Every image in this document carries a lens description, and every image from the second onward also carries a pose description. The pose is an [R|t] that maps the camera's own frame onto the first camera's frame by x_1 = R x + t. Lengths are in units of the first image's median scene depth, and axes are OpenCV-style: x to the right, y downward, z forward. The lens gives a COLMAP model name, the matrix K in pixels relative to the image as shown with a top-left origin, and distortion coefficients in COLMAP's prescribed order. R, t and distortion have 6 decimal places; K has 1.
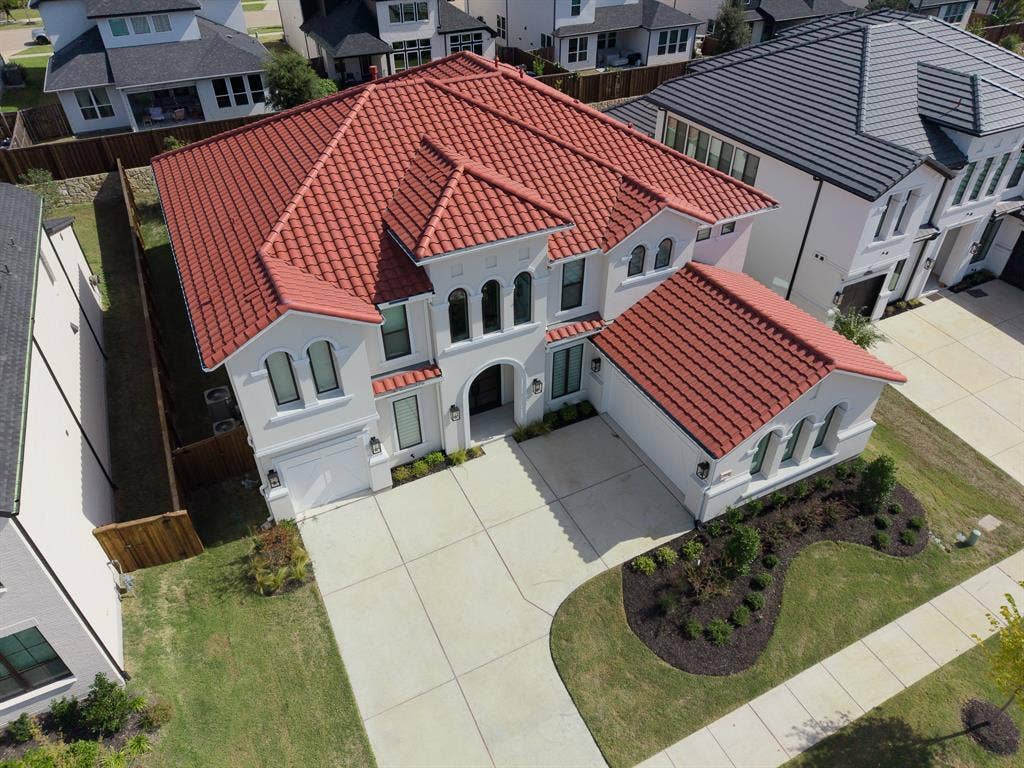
lens RADIAL K [[683.1, 0, 512.0], [0, 683.1, 384.0], [0, 0, 1]] dist [0.007478, -0.003312]
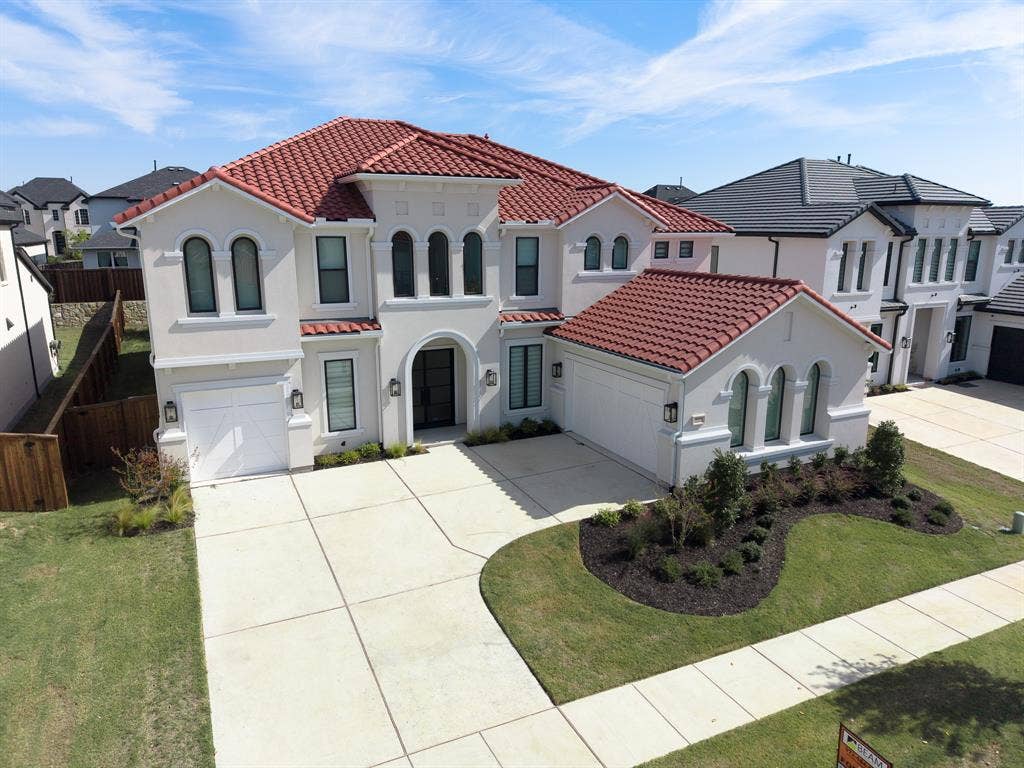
lens RADIAL K [[683.1, 0, 512.0], [0, 683.1, 384.0], [0, 0, 1]] dist [0.007478, -0.003312]
pose [[0.999854, 0.011876, -0.012282, 0.085354], [-0.015991, 0.903641, -0.427992, 0.442867], [0.006016, 0.428126, 0.903699, 0.198855]]
